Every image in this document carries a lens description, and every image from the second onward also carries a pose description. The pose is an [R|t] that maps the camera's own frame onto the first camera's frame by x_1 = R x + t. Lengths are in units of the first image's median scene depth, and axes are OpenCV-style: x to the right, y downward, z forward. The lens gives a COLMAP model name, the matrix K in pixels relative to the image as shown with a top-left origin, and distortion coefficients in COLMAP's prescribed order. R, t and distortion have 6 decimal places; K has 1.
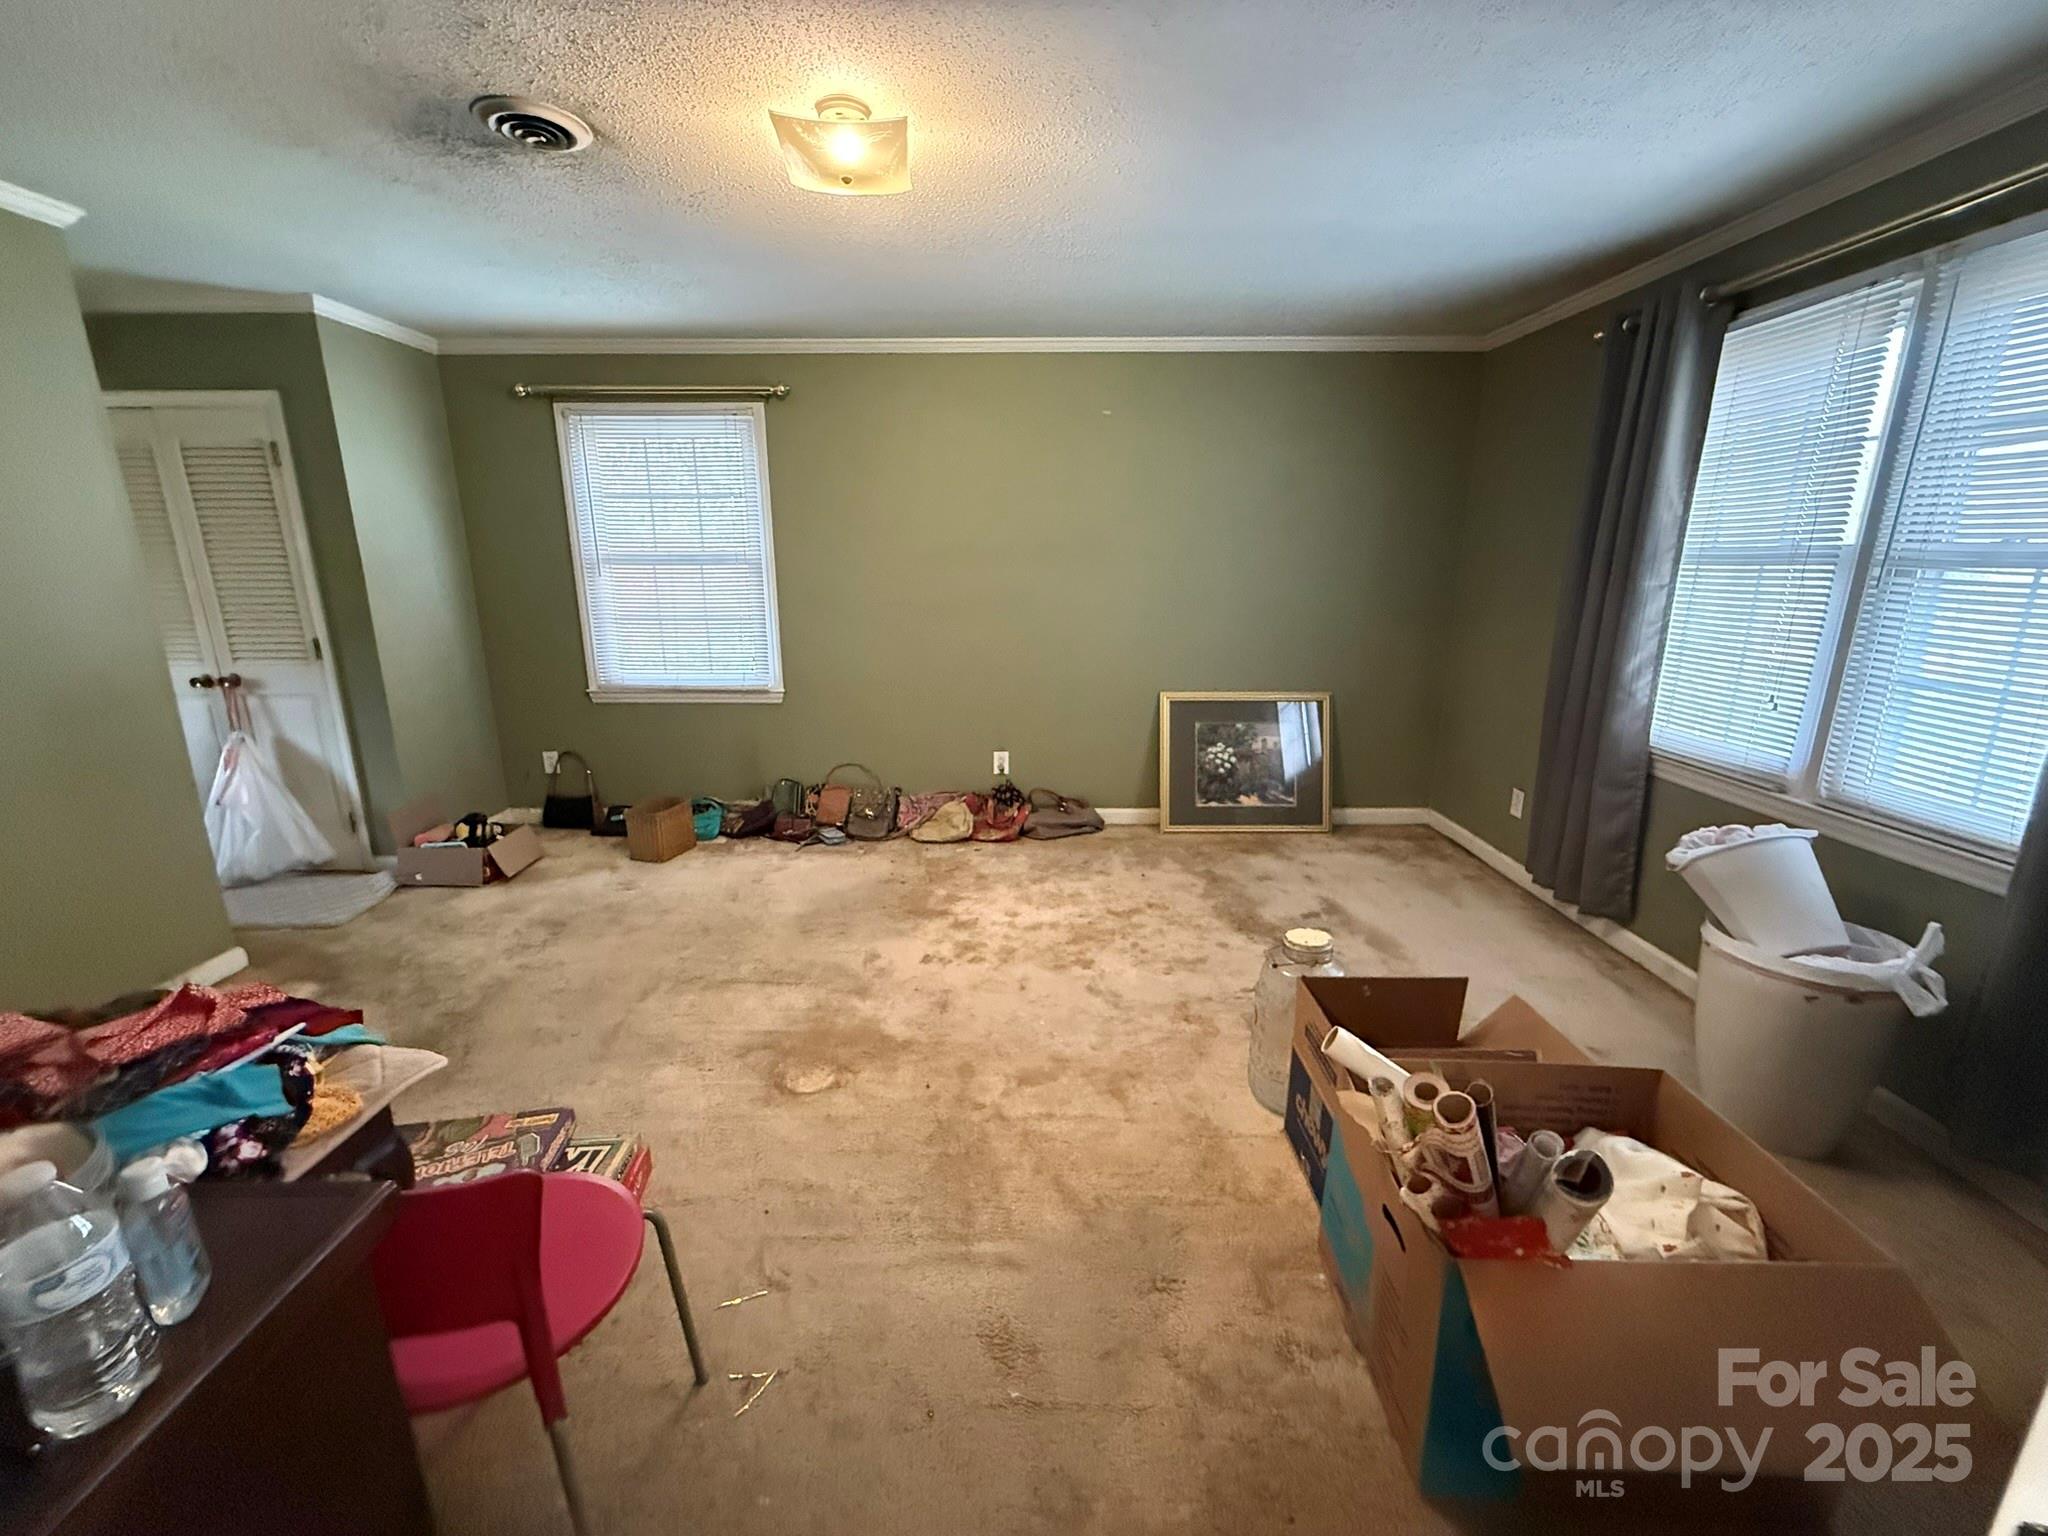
lens RADIAL K [[812.4, 0, 1027.3], [0, 812.4, 761.6], [0, 0, 1]] dist [-0.000825, 0.000370]
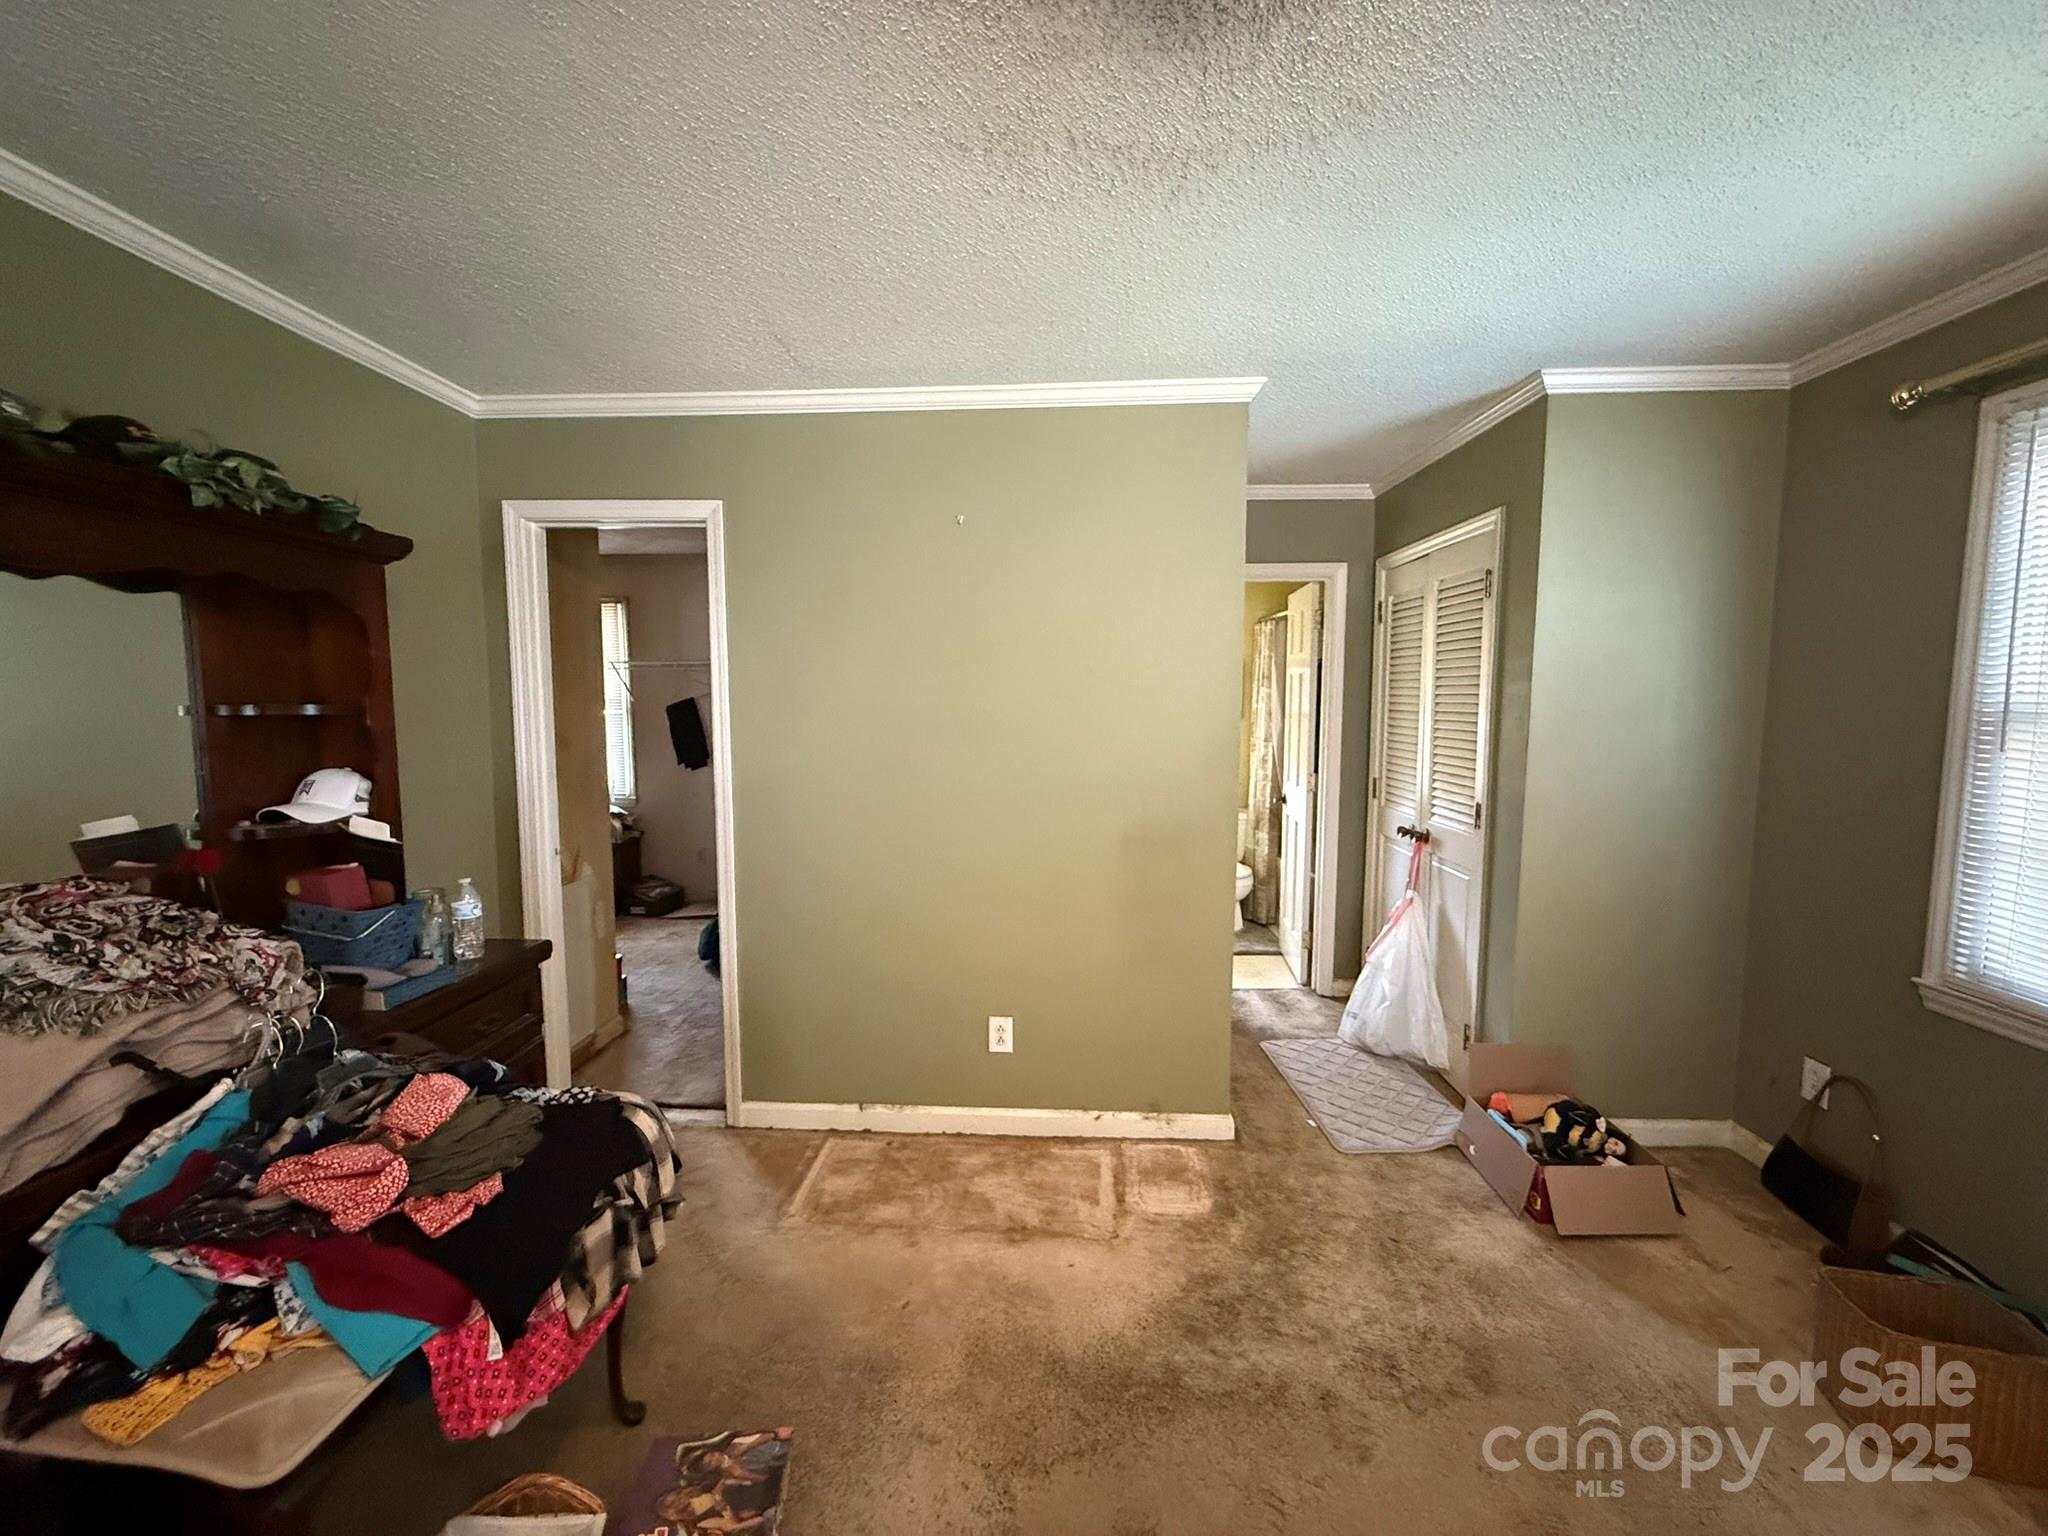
lens RADIAL K [[812.4, 0, 1025.2], [0, 812.4, 780.0], [0, 0, 1]] dist [-0.000825, 0.000370]
pose [[-0.041582, 0.102454, -0.993868, -0.059004], [-0.238941, 0.964845, 0.109459, -0.144380], [0.970143, 0.242027, -0.015640, 0.522604]]
